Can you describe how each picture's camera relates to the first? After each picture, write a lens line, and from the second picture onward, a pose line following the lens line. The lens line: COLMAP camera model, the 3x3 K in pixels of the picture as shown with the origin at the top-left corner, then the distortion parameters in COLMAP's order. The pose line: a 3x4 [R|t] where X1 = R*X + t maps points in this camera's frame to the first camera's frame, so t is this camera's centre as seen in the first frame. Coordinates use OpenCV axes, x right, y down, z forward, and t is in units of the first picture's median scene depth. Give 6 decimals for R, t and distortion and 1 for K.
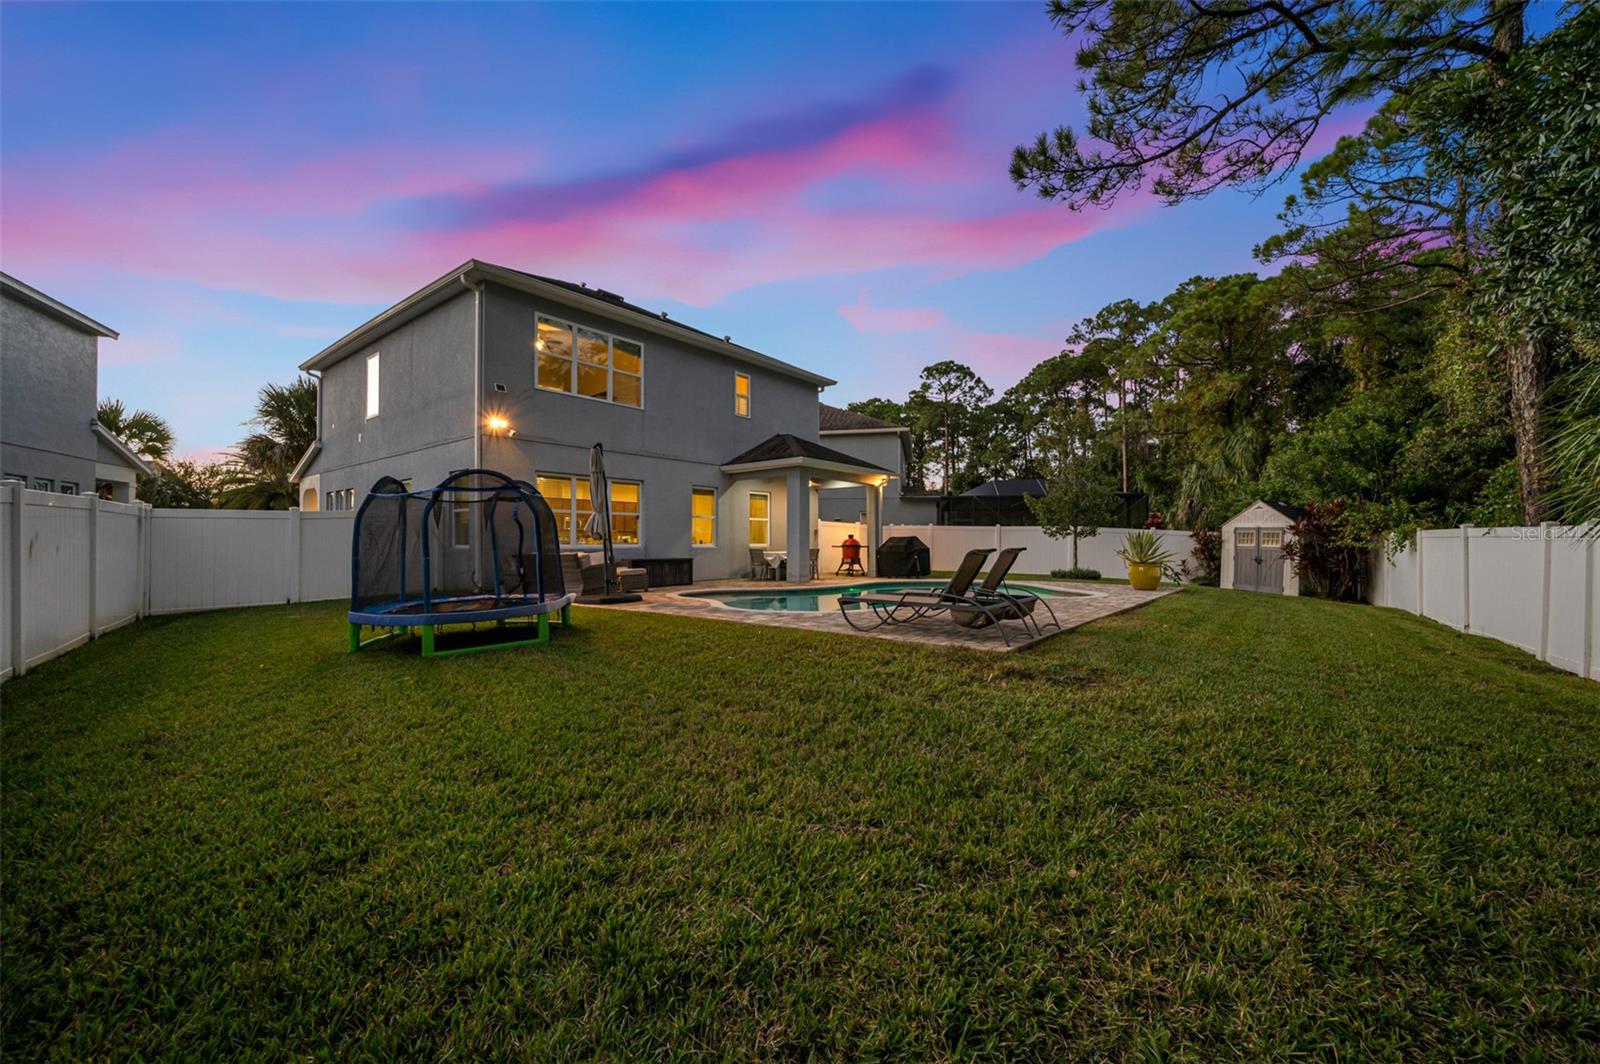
lens RADIAL K [[640.4, 0, 804.0], [0, 640.4, 541.5], [0, 0, 1]] dist [-0.002425, -0.000236]
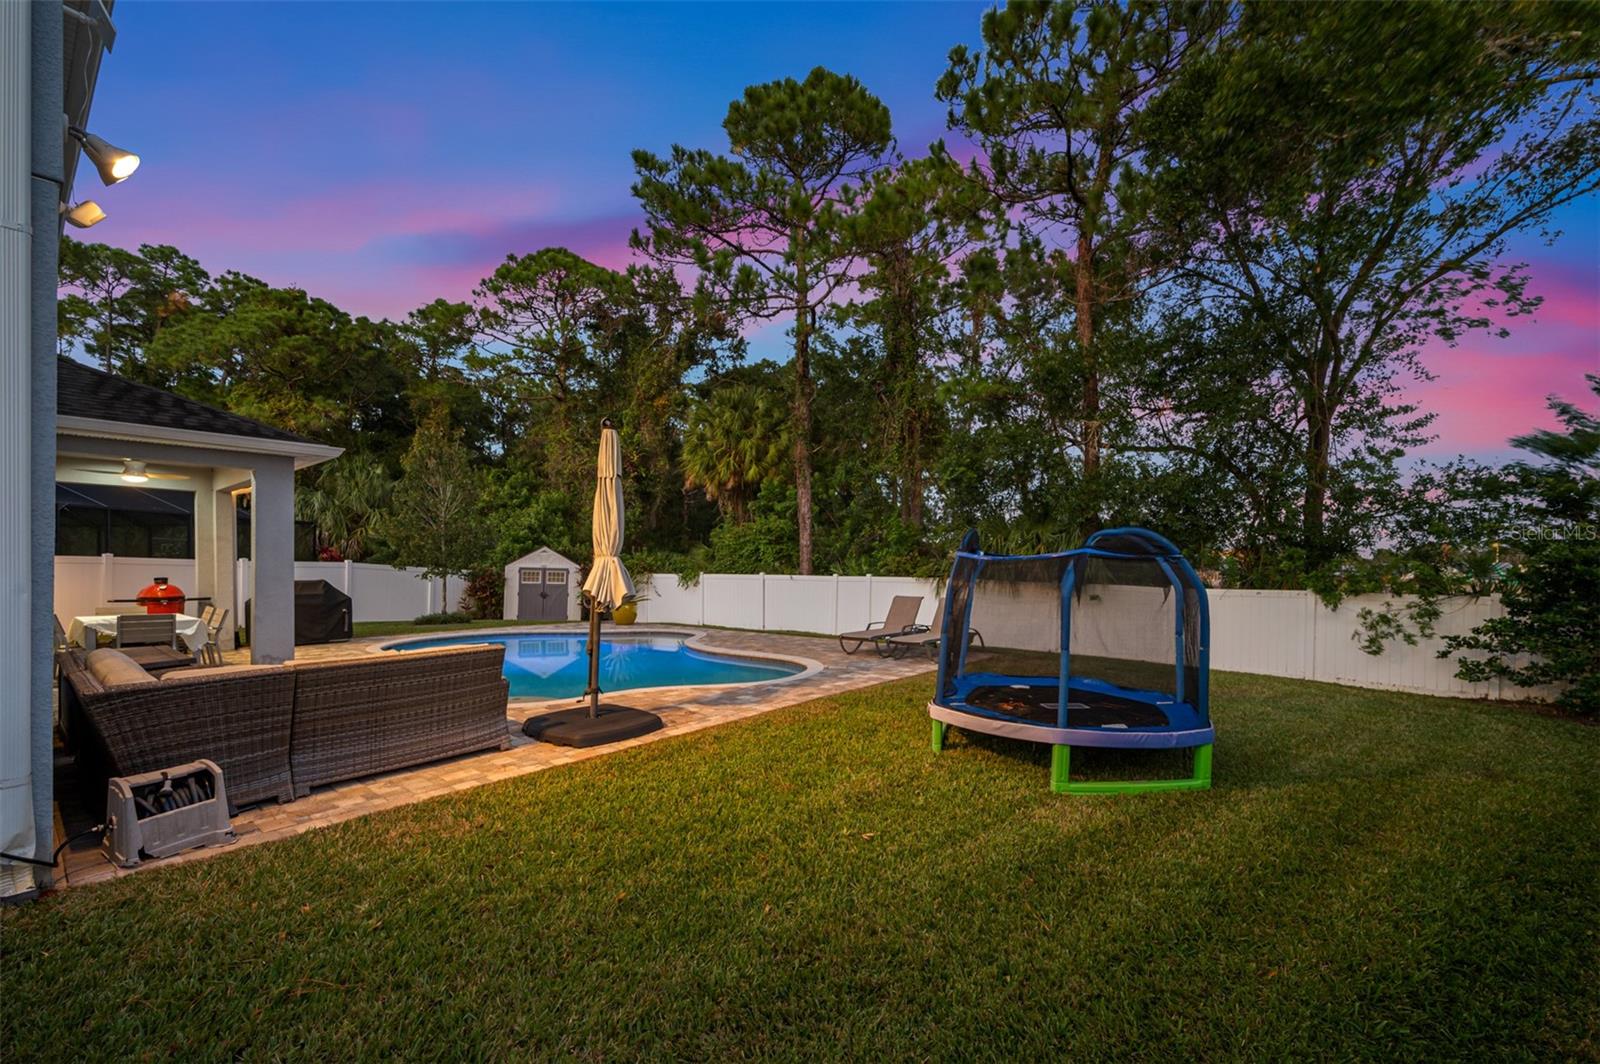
lens RADIAL K [[625.1, 0, 802.0], [0, 625.1, 565.2], [0, 0, 1]] dist [-0.007520, 0.000286]
pose [[-0.025453, 0.005300, 0.999662, -0.492542], [-0.005297, 0.999971, -0.005436, -0.023225], [-0.999662, -0.005434, -0.025424, 0.533086]]
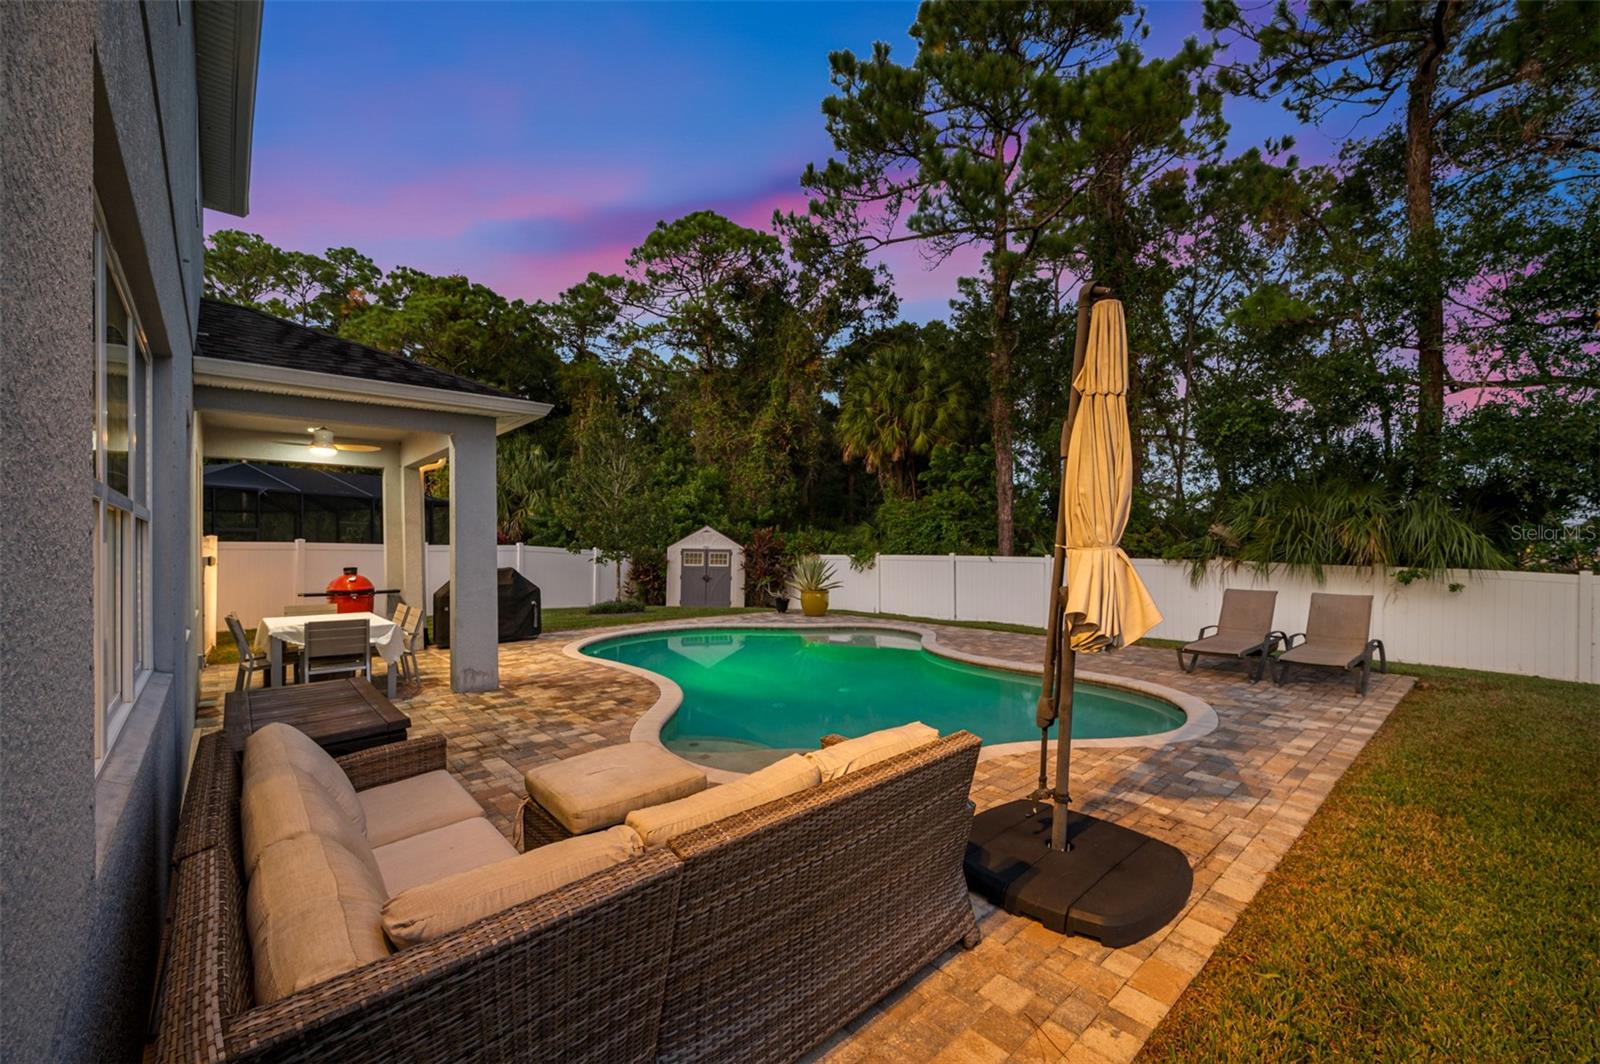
lens RADIAL K [[640.4, 0, 804.0], [0, 640.4, 541.5], [0, 0, 1]] dist [-0.002425, -0.000236]
pose [[0.154041, 0.005850, 0.988047, -0.375996], [0.001446, 0.999980, -0.006146, -0.028262], [-0.988063, 0.002375, 0.154029, 0.651266]]
